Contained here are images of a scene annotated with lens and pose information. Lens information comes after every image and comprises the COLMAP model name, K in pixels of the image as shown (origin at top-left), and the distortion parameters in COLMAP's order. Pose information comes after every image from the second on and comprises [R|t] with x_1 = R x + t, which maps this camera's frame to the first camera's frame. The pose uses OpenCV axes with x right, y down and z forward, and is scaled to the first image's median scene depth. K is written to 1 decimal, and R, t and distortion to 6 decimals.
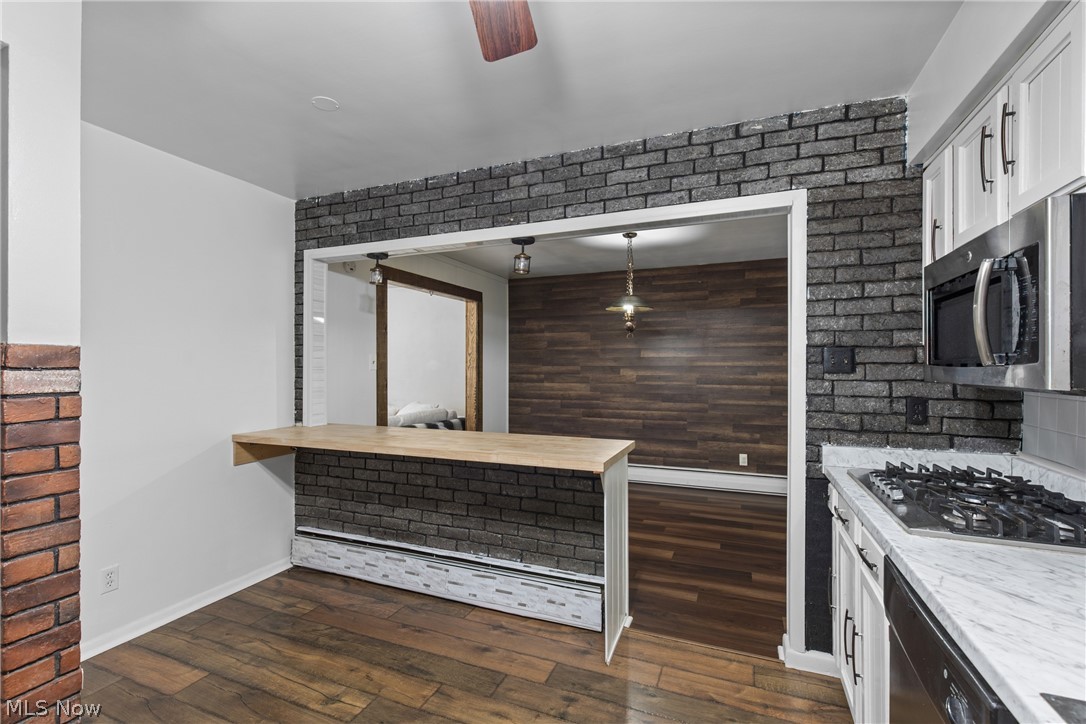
lens RADIAL K [[487.4, 0, 540.8], [0, 487.4, 364.7], [0, 0, 1]] dist [0.007902, -0.000928]
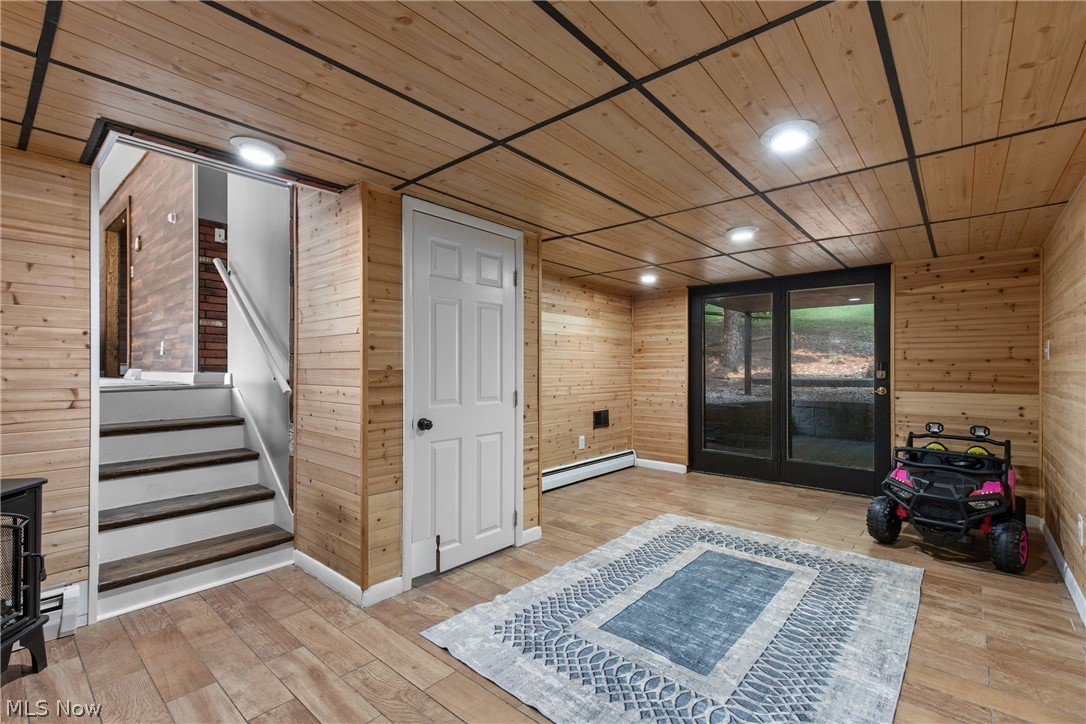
lens RADIAL K [[487.4, 0, 542.3], [0, 487.4, 365.2], [0, 0, 1]] dist [0.007902, -0.000928]
pose [[0.320385, 0.003417, 0.947281, -0.996589], [-0.002595, 0.999993, -0.002729, 0.218298], [-0.947284, -0.001584, 0.320391, -0.443006]]
